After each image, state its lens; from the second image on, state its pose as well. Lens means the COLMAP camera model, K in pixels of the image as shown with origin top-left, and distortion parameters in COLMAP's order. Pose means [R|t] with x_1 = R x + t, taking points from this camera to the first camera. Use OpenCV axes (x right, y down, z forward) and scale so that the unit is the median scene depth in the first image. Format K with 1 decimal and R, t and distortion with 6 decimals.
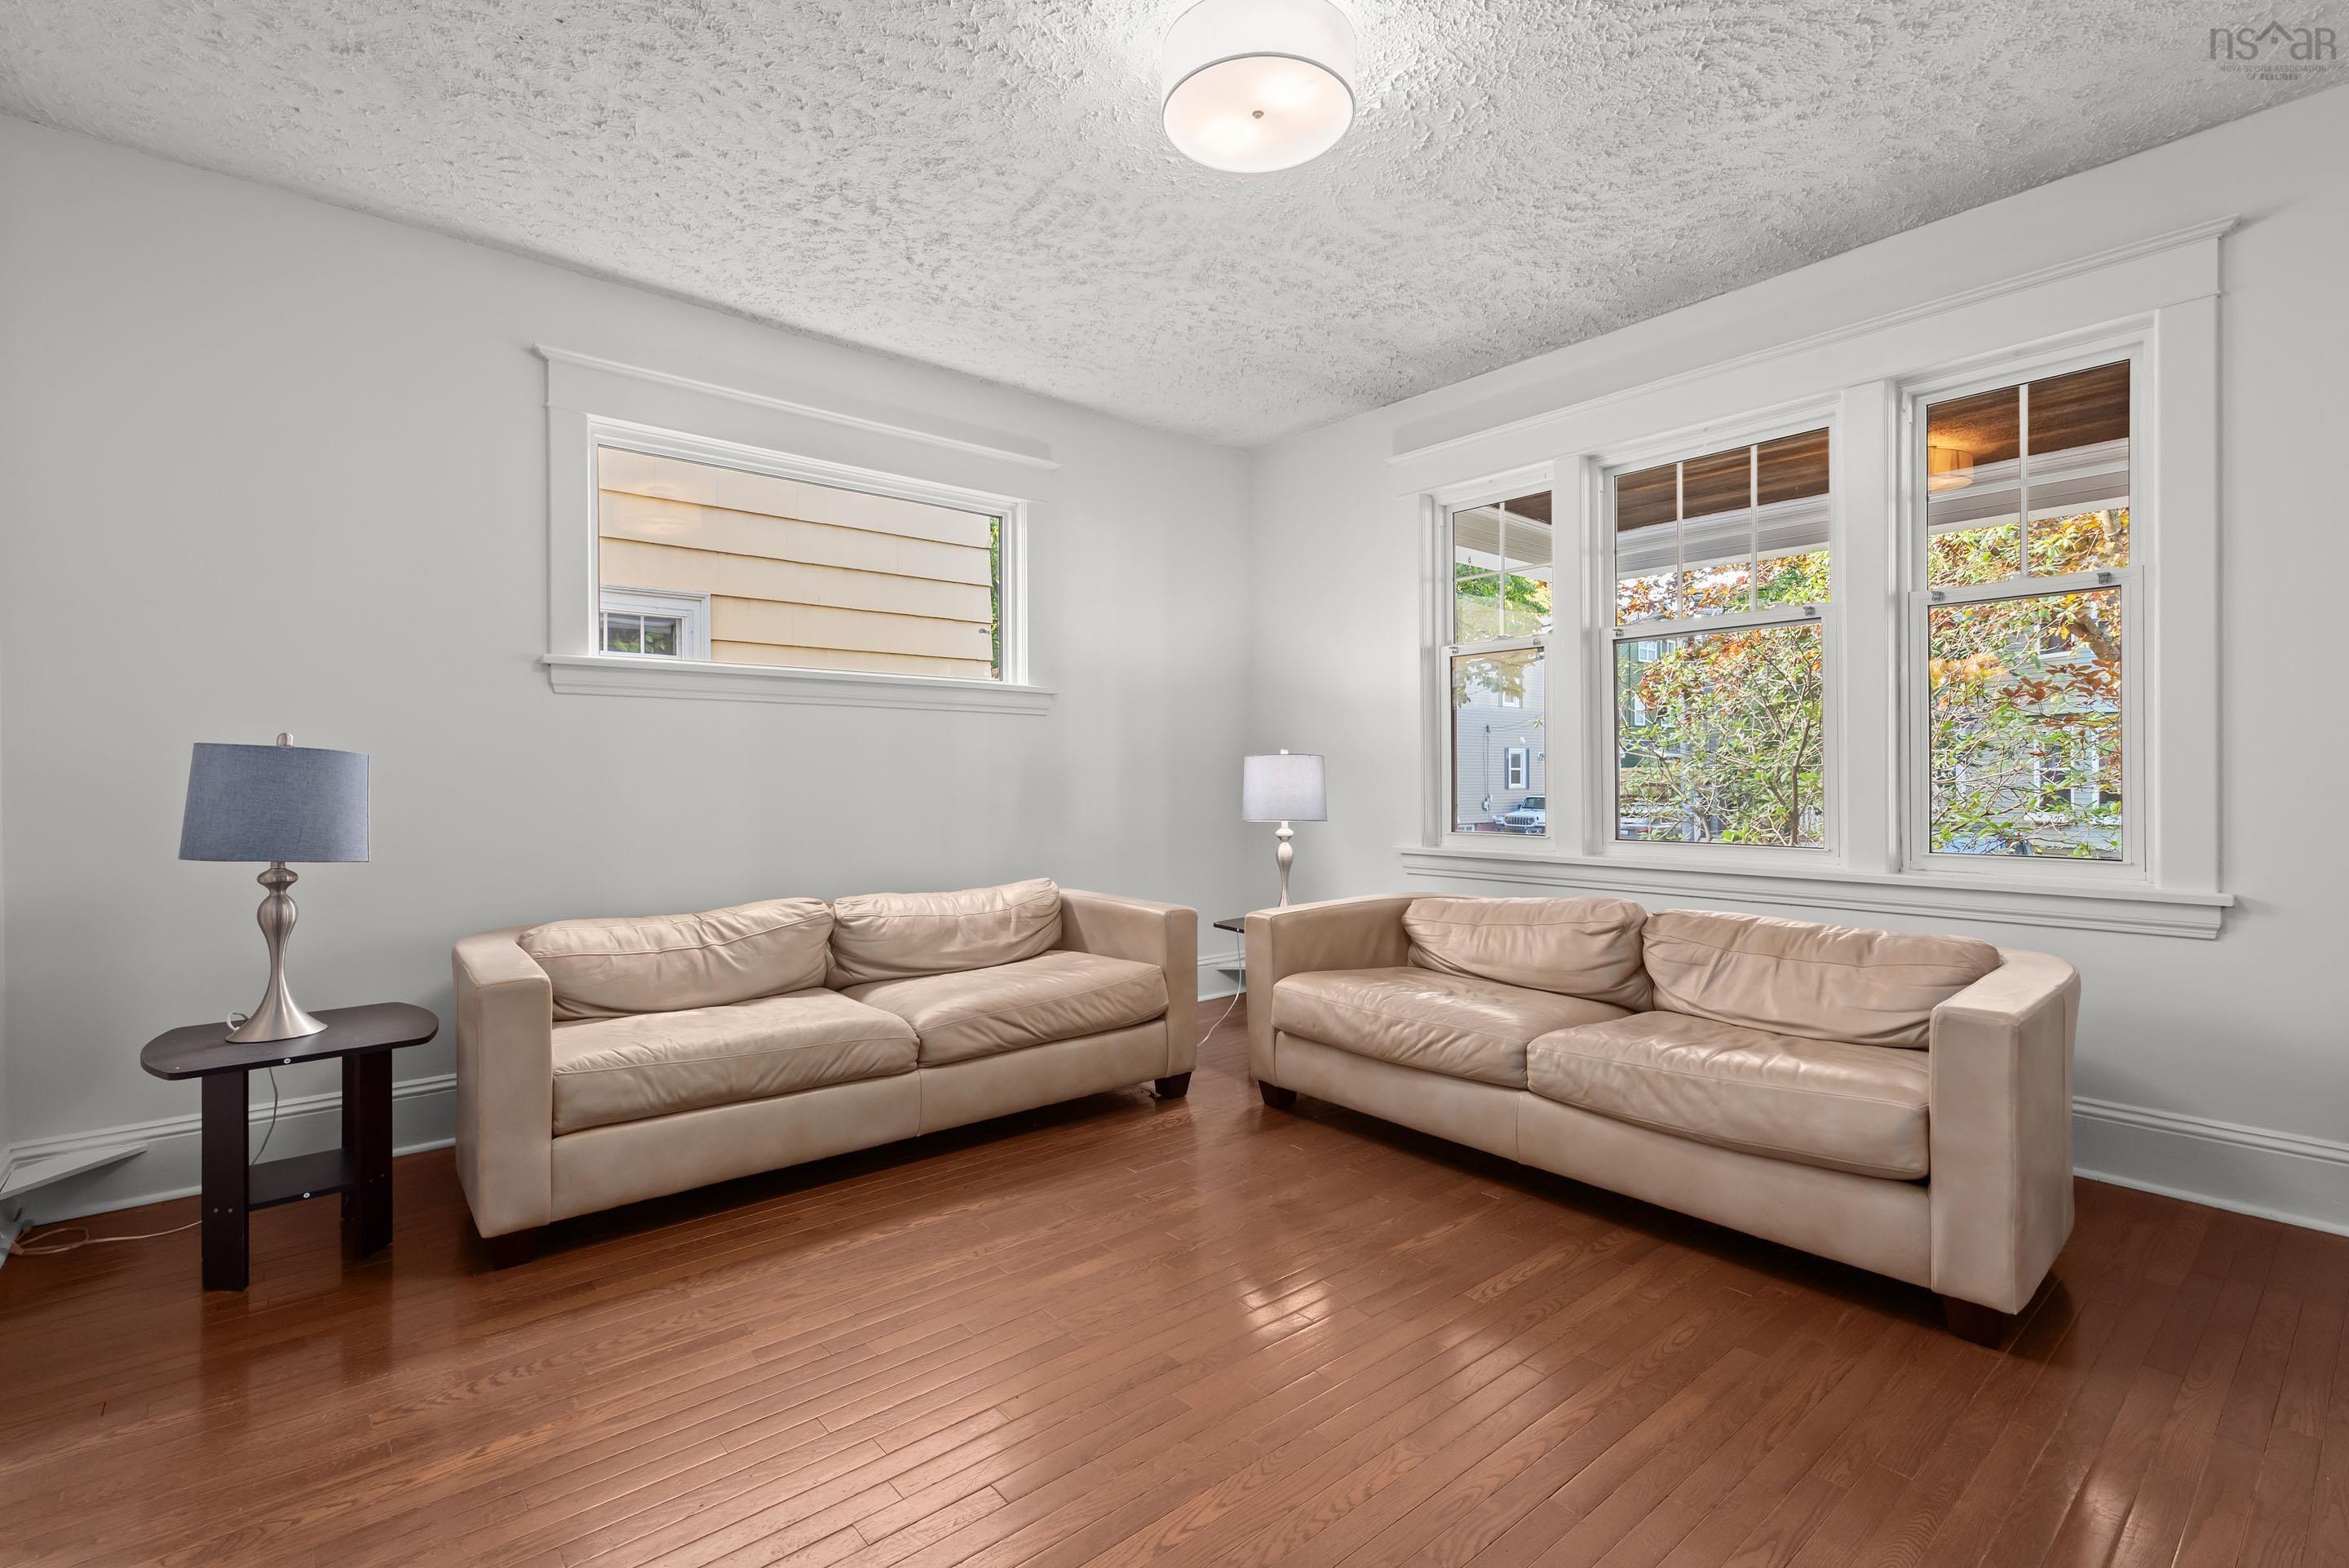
lens RADIAL K [[1065.2, 0, 1176.4], [0, 1065.2, 777.7], [0, 0, 1]] dist [0.014456, -0.001847]
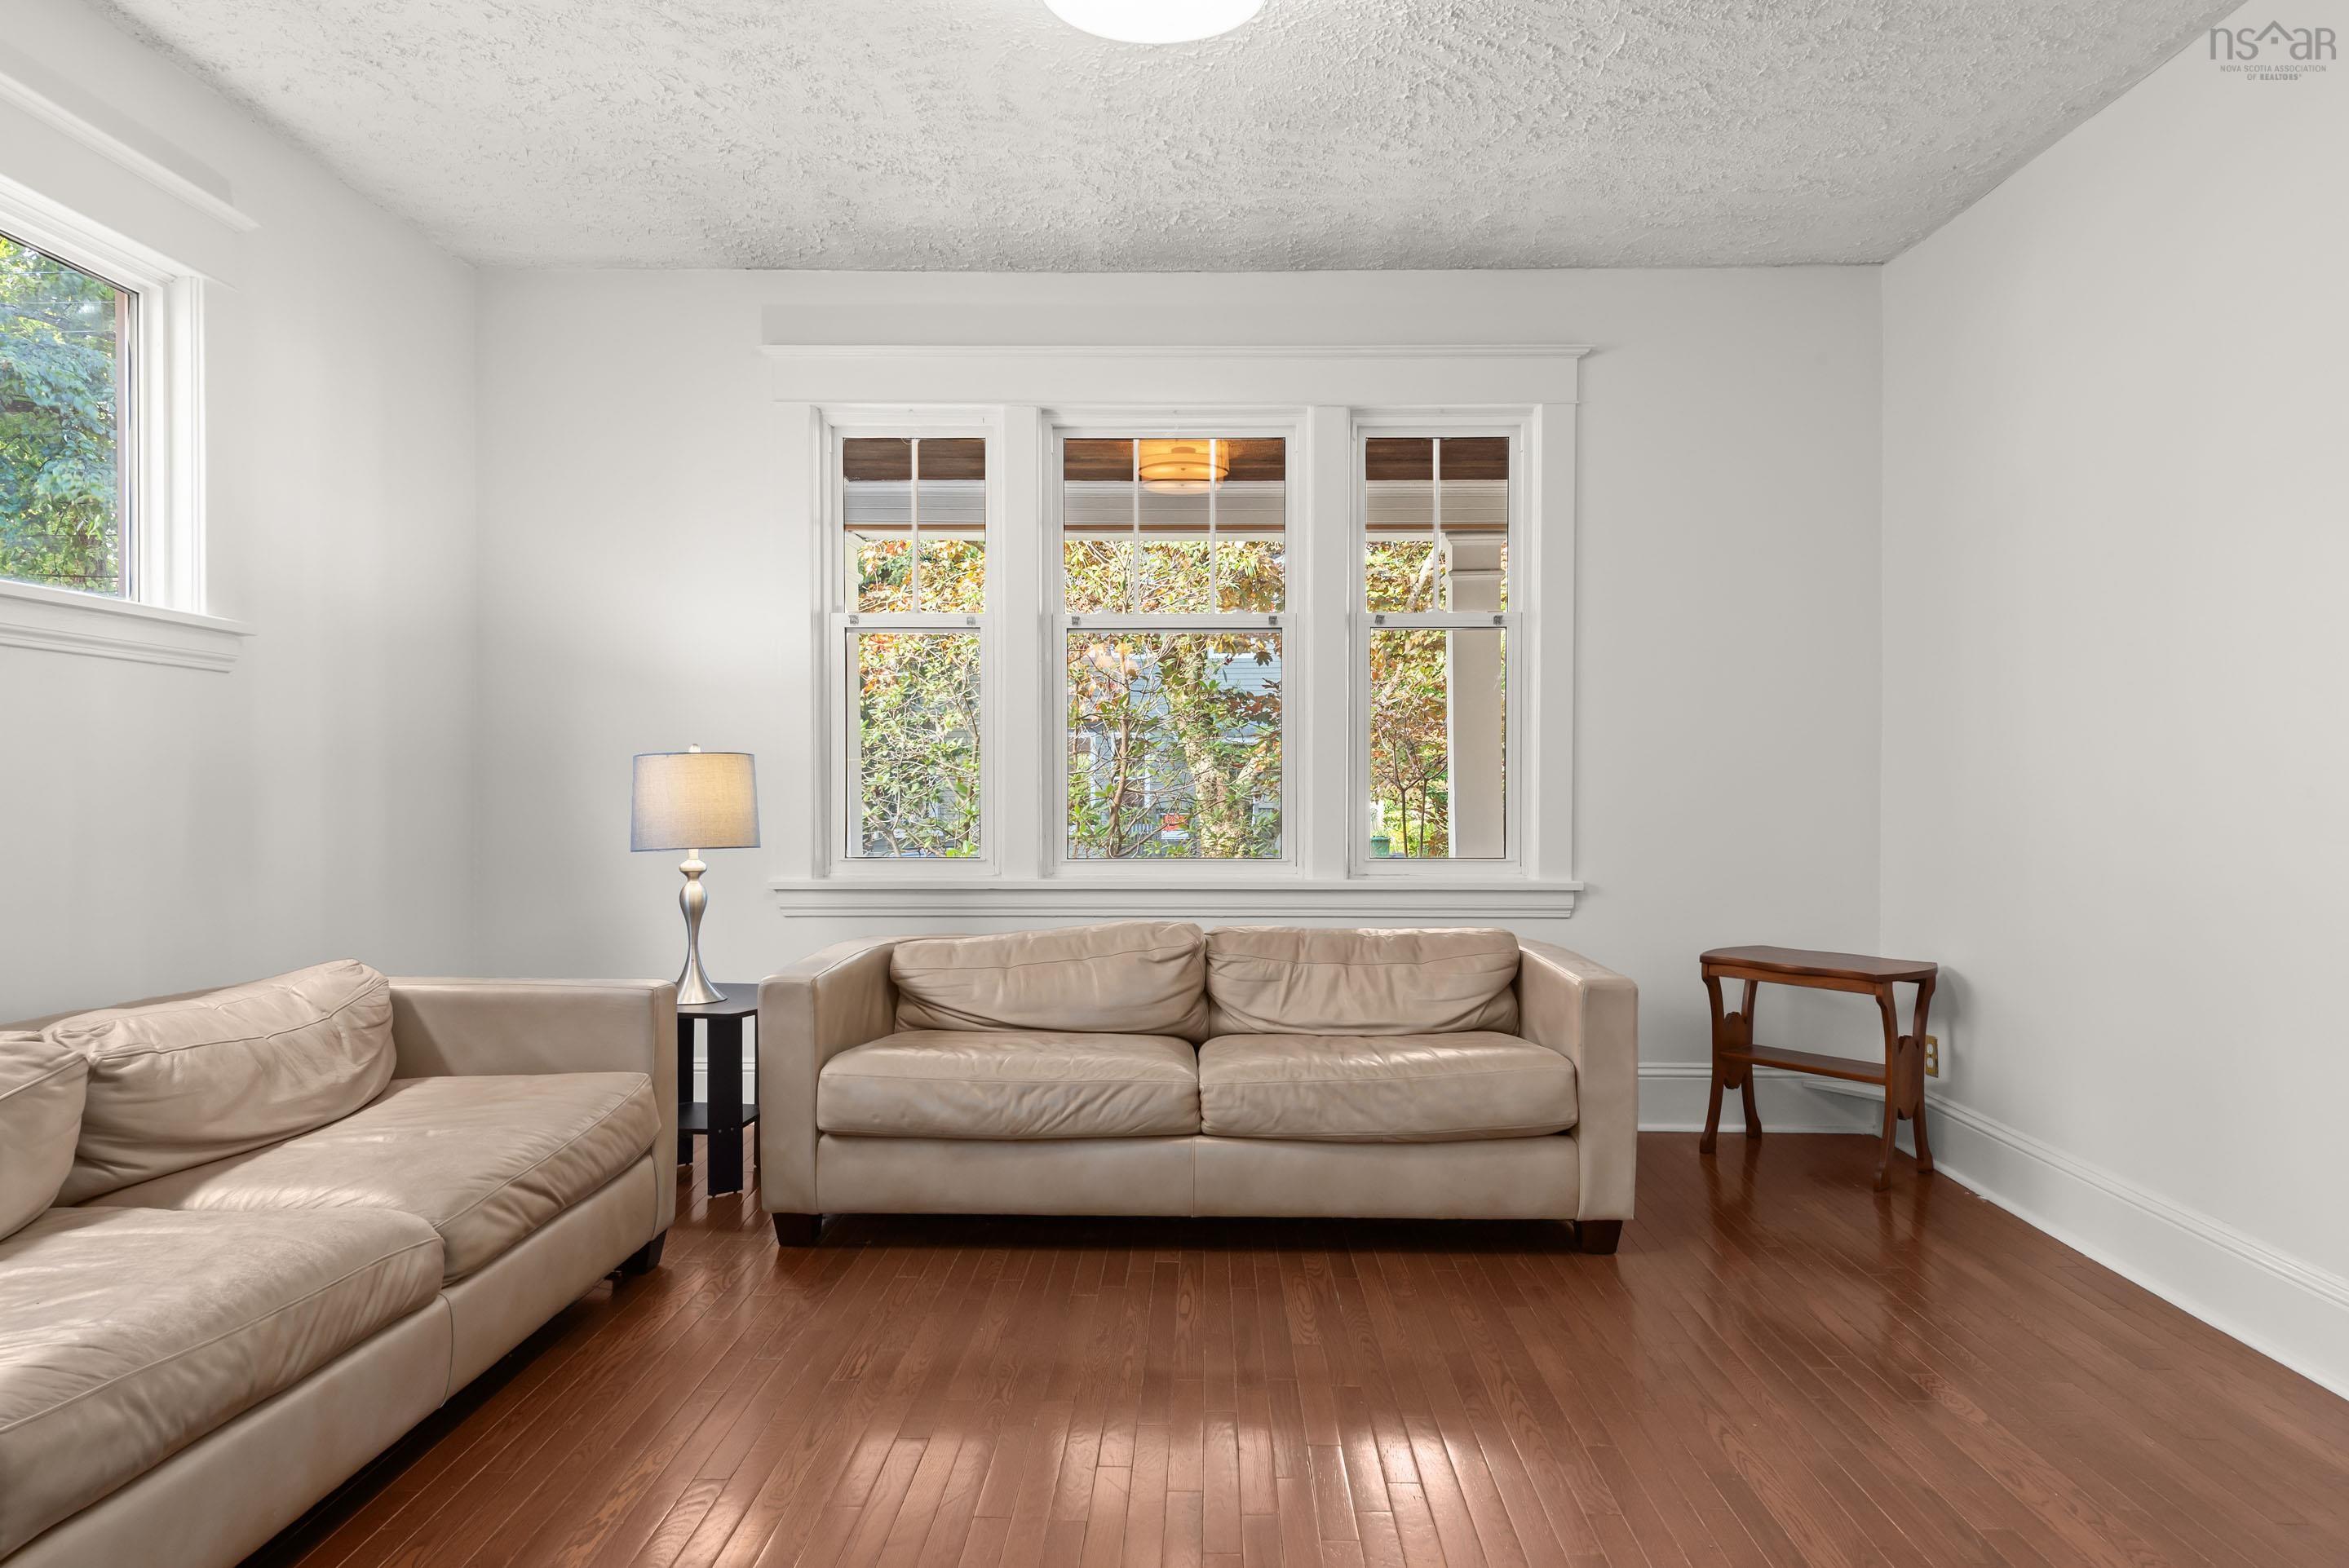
lens RADIAL K [[1528.6, 0, 1177.0], [0, 1528.6, 792.8], [0, 0, 1]] dist [0.033846, -0.002457]
pose [[0.660466, -0.001233, 0.750855, -0.573740], [-0.002536, 0.999989, 0.003873, -0.000744], [-0.750852, -0.004462, 0.660456, 0.141364]]
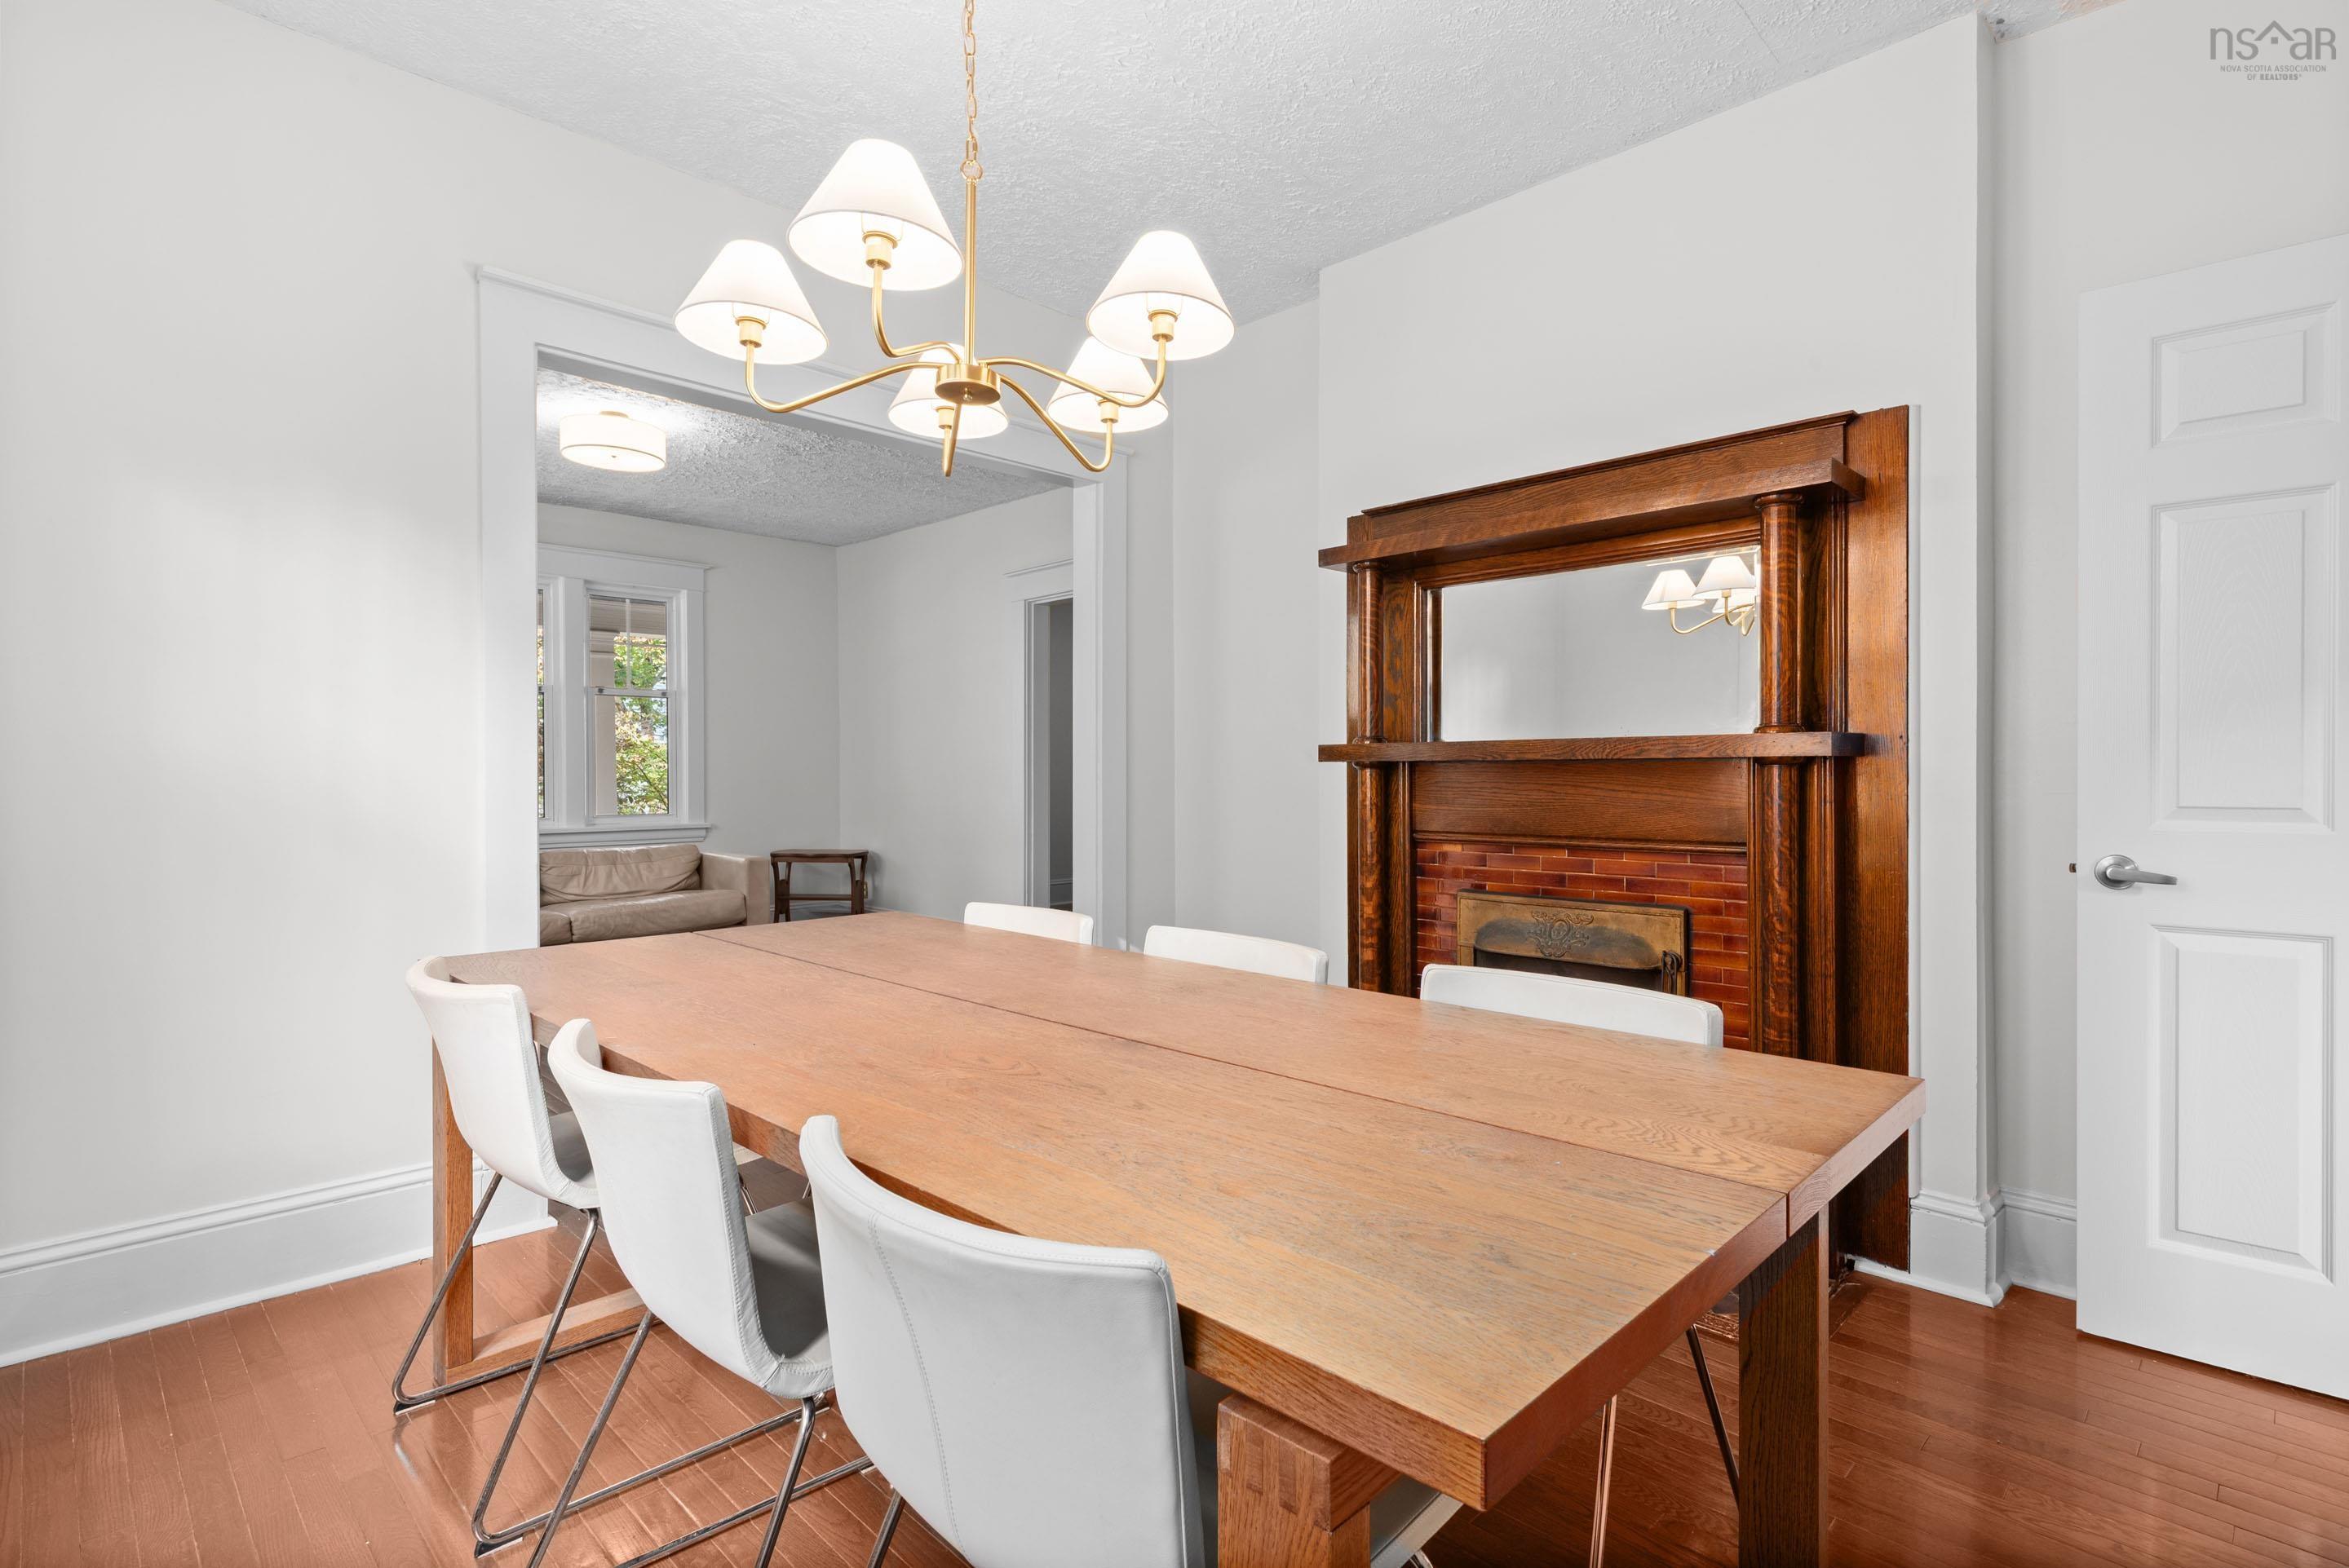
lens RADIAL K [[1179.6, 0, 1172.6], [0, 1179.6, 768.0], [0, 0, 1]] dist [0.010743, -0.003163]
pose [[-0.061026, 0.008607, 0.998099, -1.609125], [0.015864, 0.999845, -0.007652, 0.013993], [-0.998010, 0.015367, -0.061153, 0.050986]]
